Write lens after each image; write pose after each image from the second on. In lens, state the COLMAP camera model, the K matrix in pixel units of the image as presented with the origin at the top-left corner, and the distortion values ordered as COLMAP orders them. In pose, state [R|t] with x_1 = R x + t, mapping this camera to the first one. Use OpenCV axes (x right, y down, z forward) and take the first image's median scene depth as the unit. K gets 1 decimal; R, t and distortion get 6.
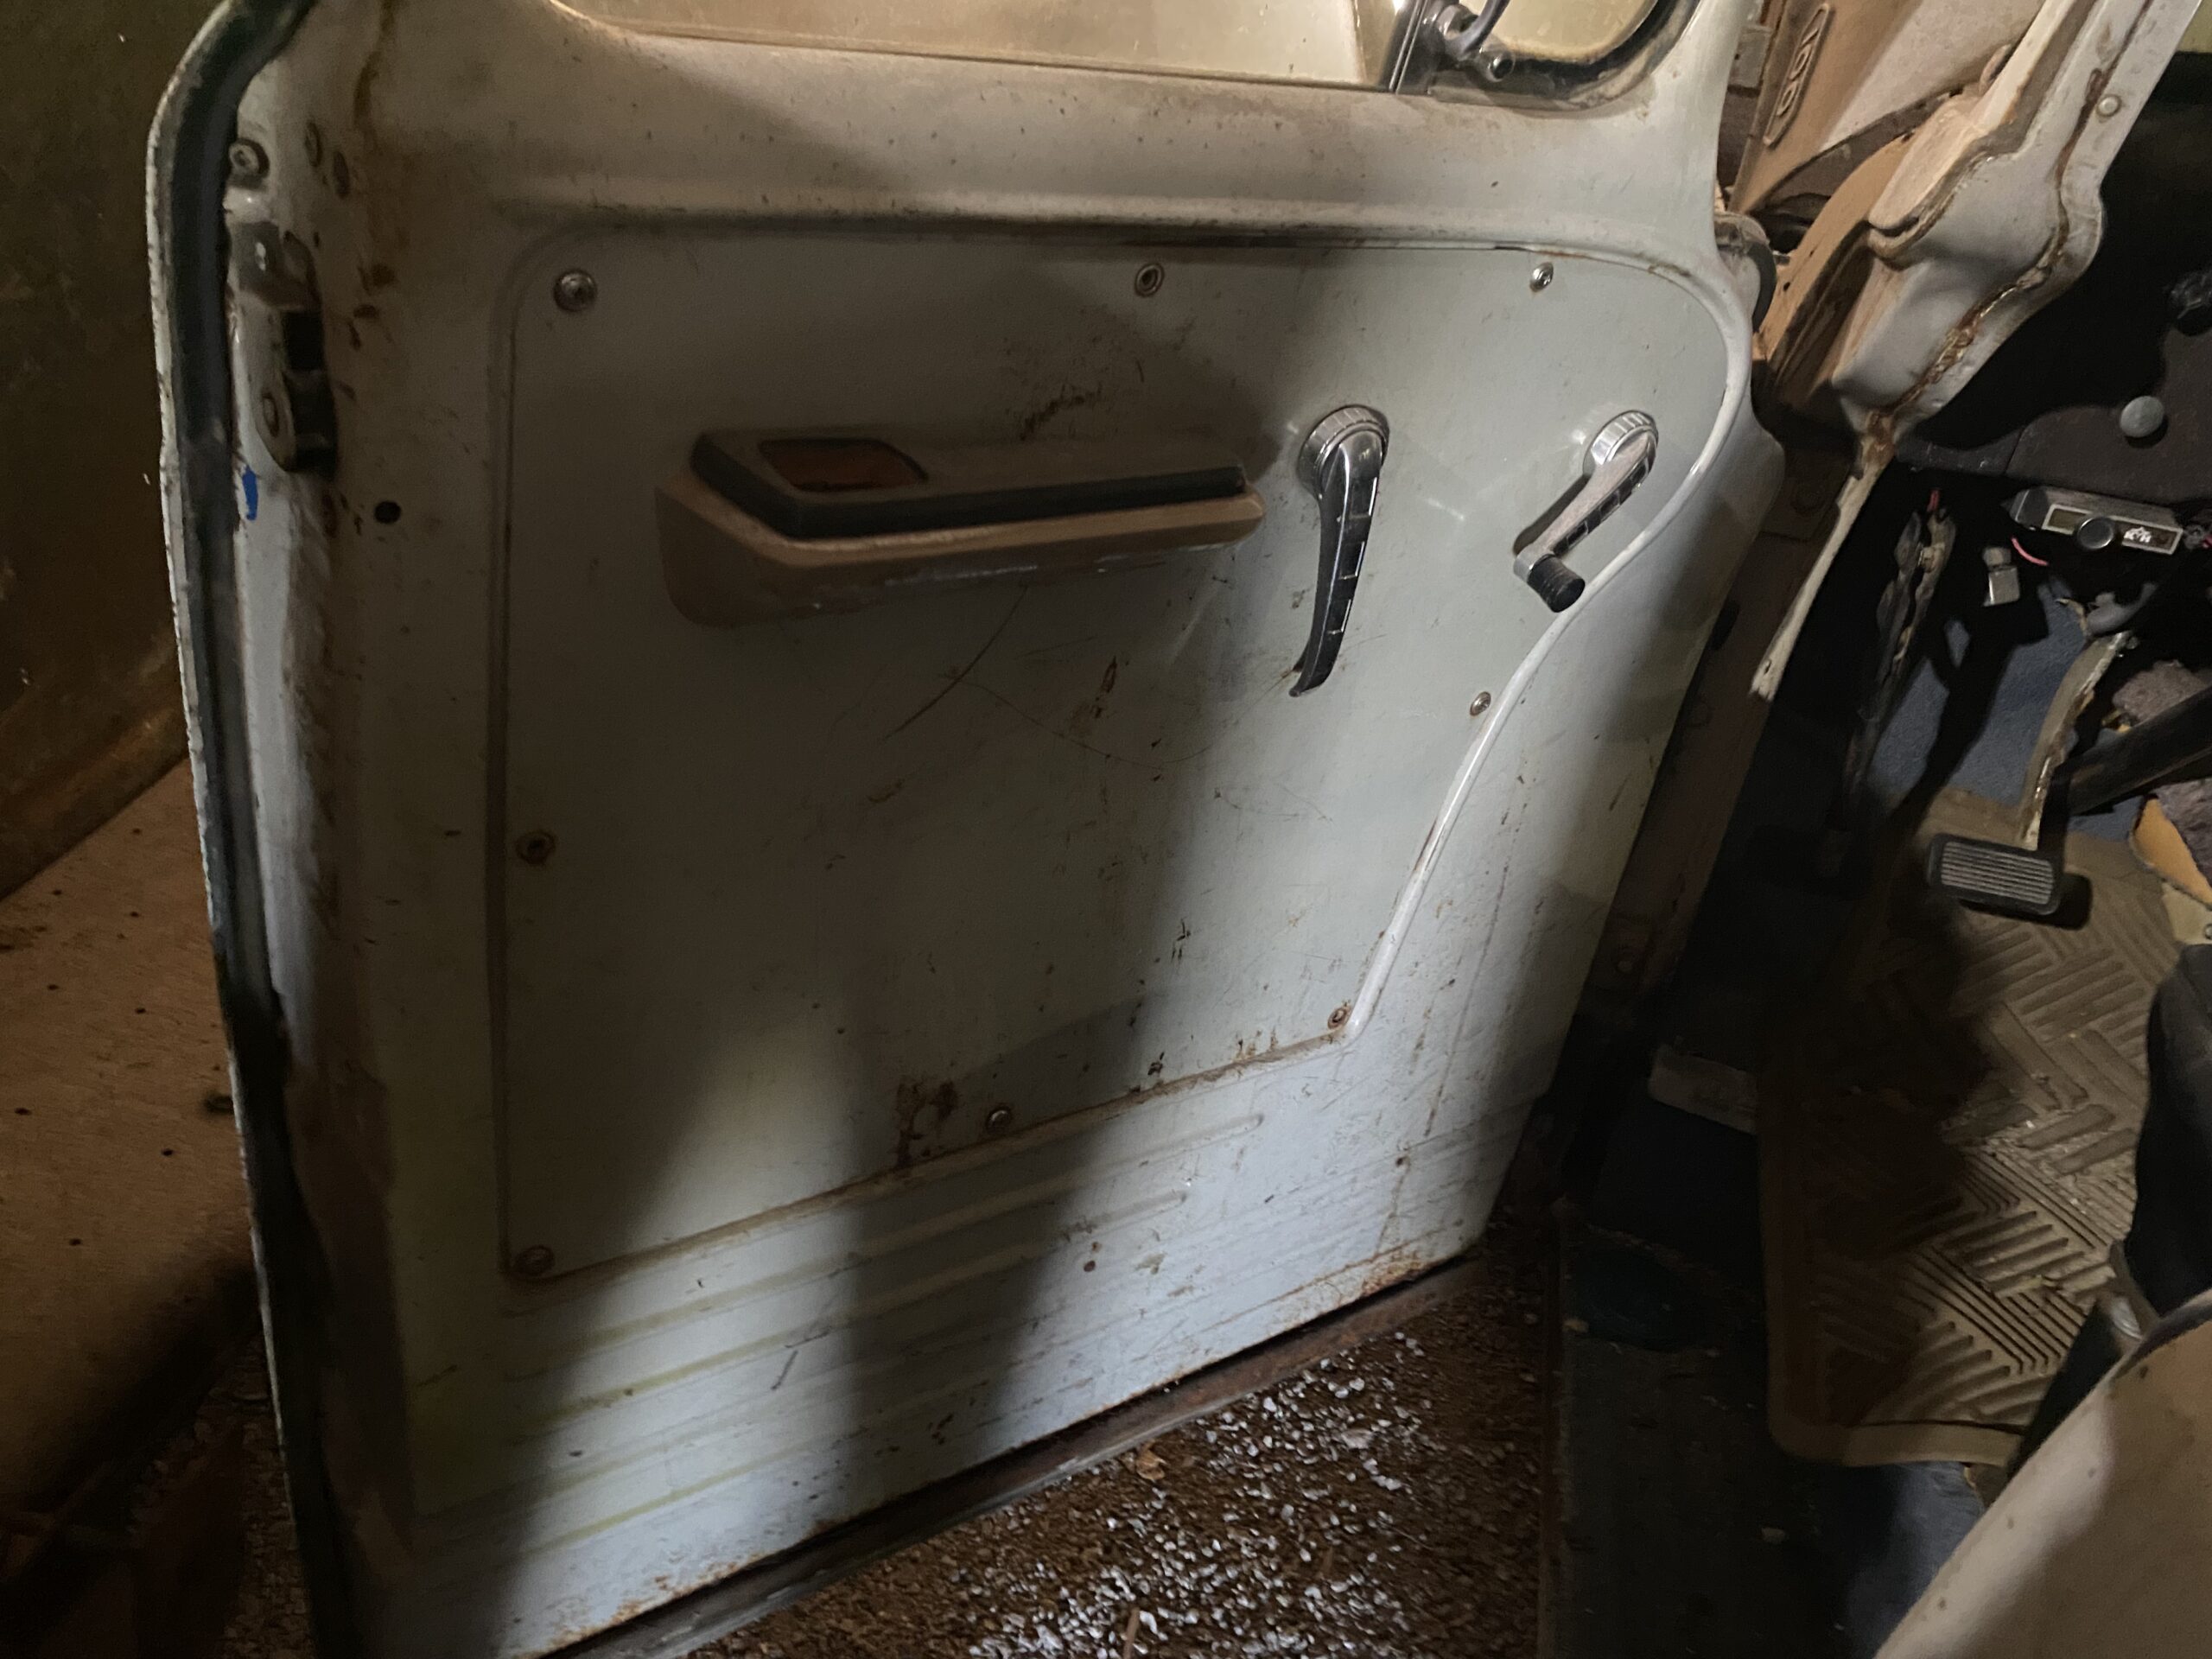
lens RADIAL K [[1682.7, 0, 1121.3], [0, 1682.7, 834.6], [0, 0, 1]] dist [0.046393, -0.046721]
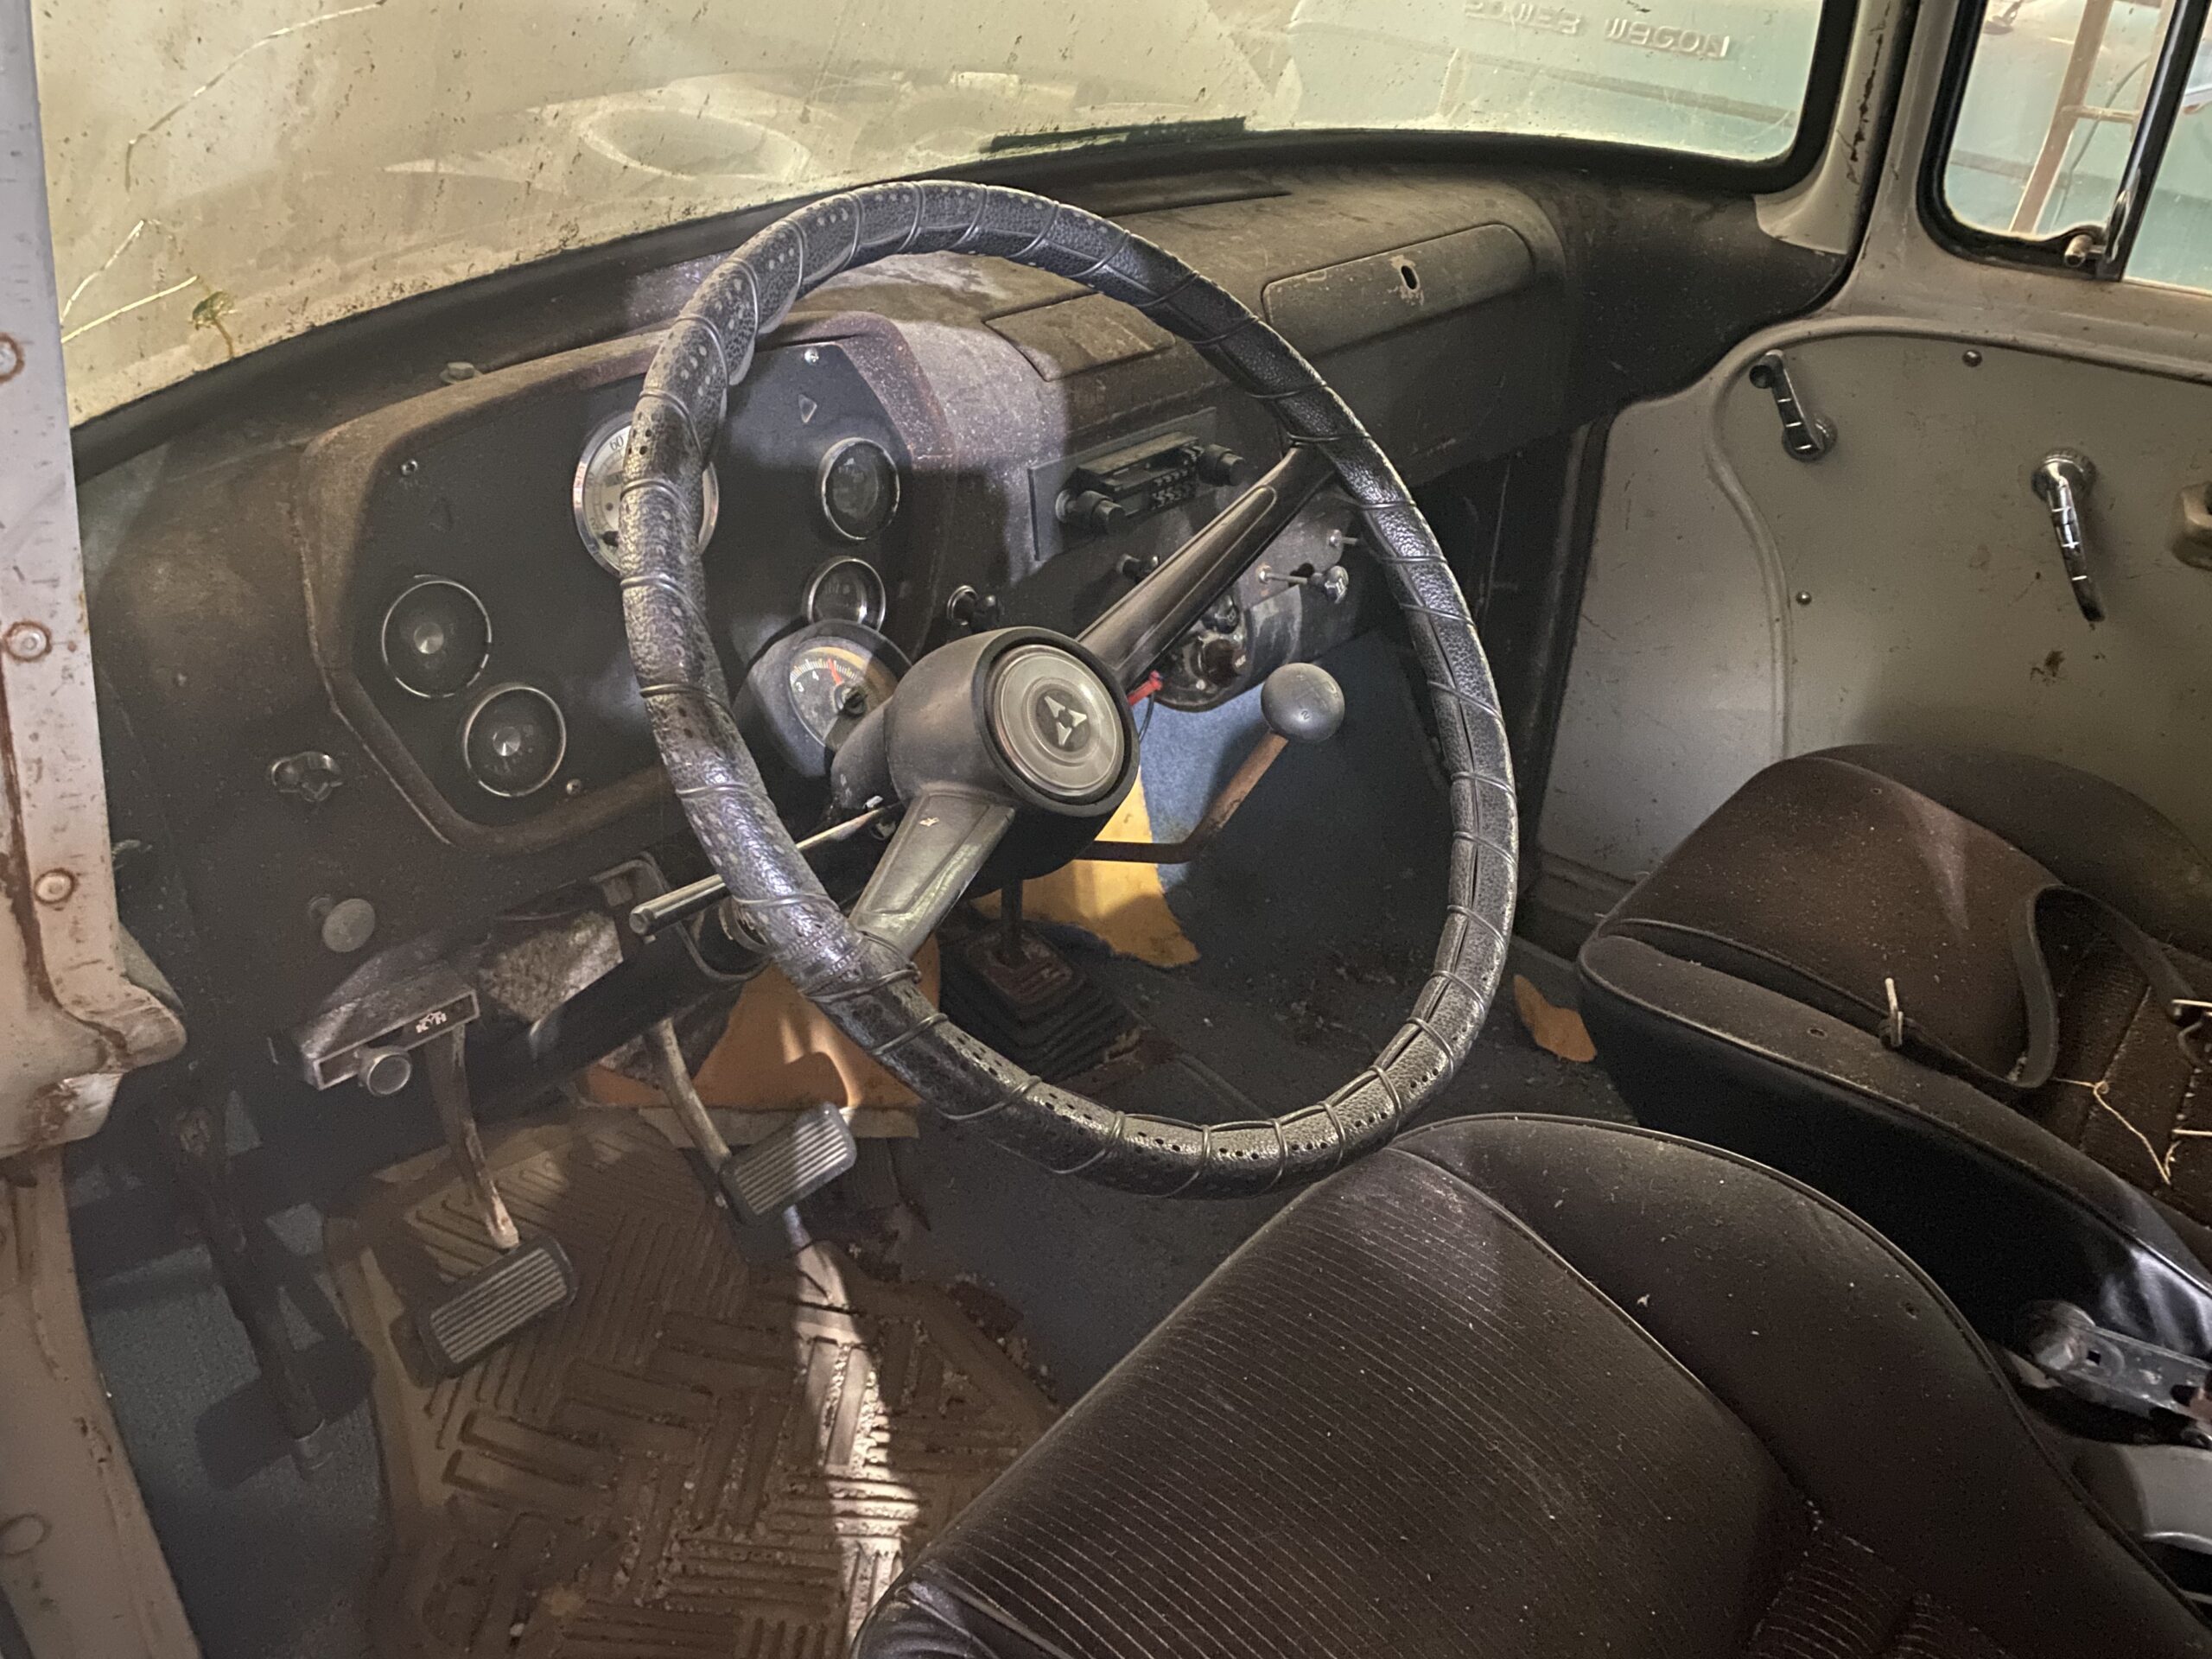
lens RADIAL K [[1682.7, 0, 1104.9], [0, 1682.7, 833.8], [0, 0, 1]] dist [0.046393, -0.046721]
pose [[0.515090, -0.544997, 0.661559, 0.278570], [0.438572, 0.830716, 0.342877, -0.342524], [-0.736435, 0.113529, 0.666914, 0.252700]]
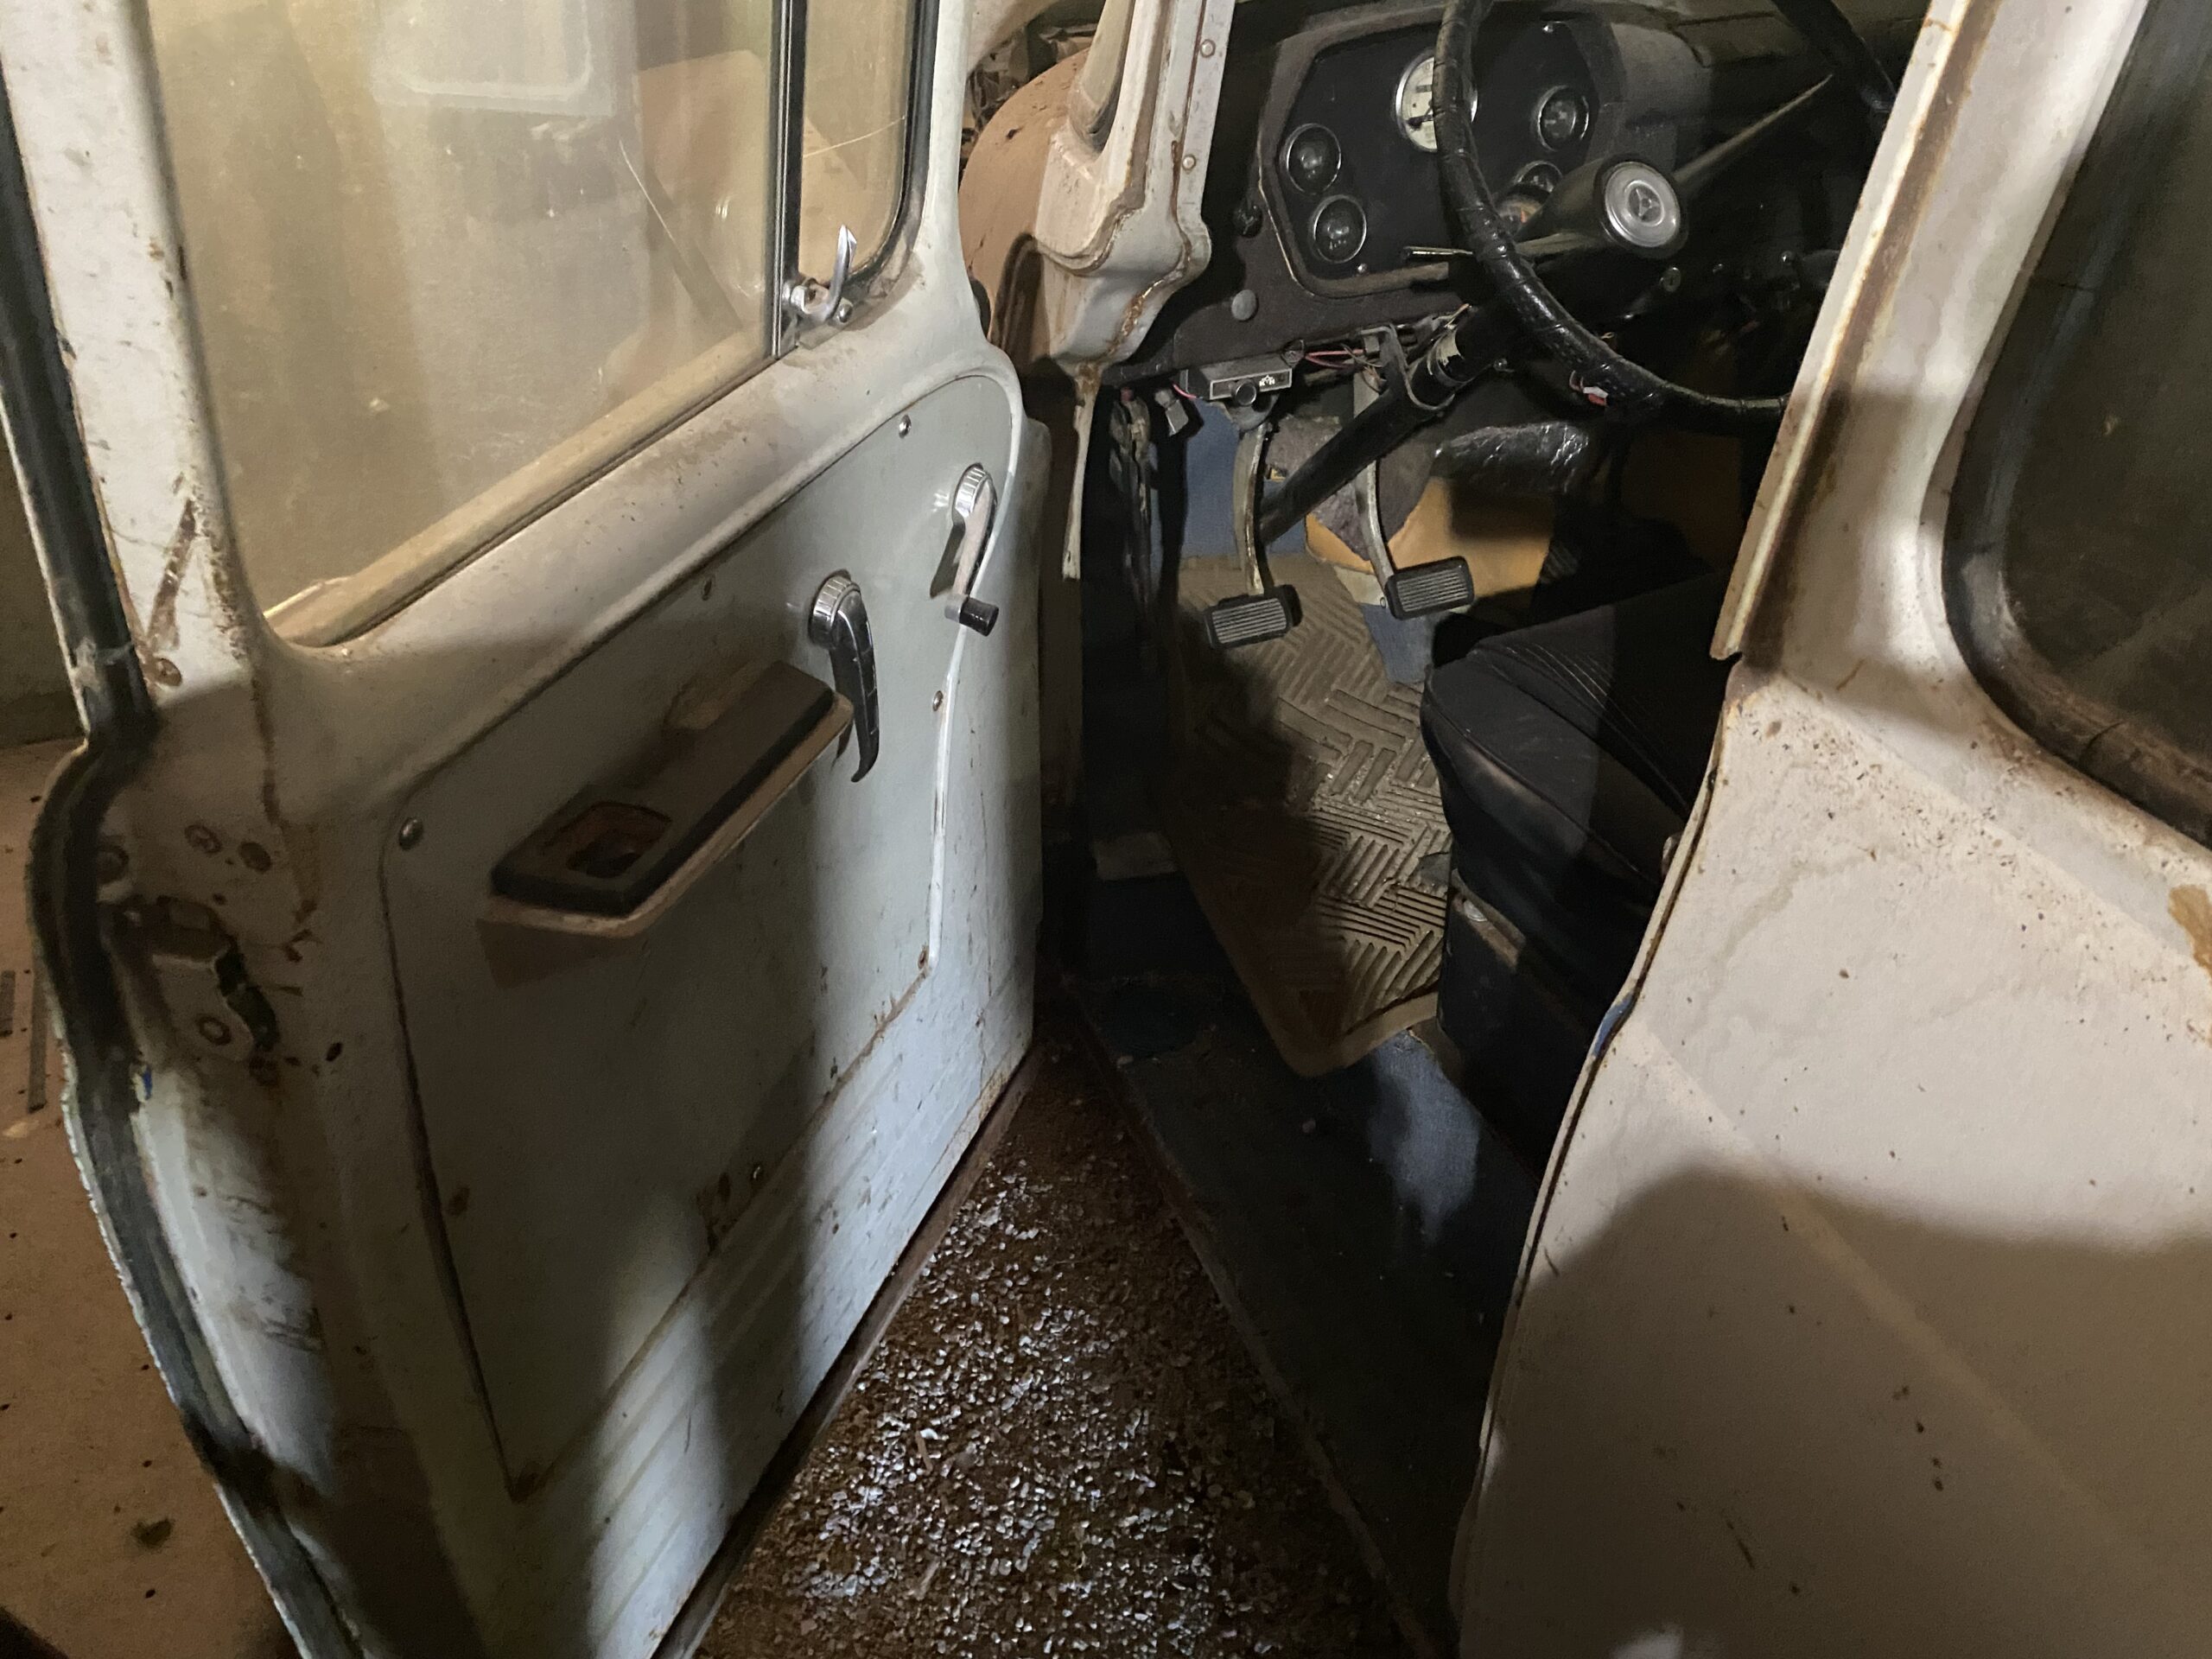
lens RADIAL K [[1682.7, 0, 1099.7], [0, 1682.7, 816.5], [0, 0, 1]] dist [0.046393, -0.046721]
pose [[0.815756, -0.436047, 0.380007, -0.178337], [0.377339, 0.899143, 0.221712, -0.197608], [-0.438358, -0.037472, 0.898019, -0.178037]]
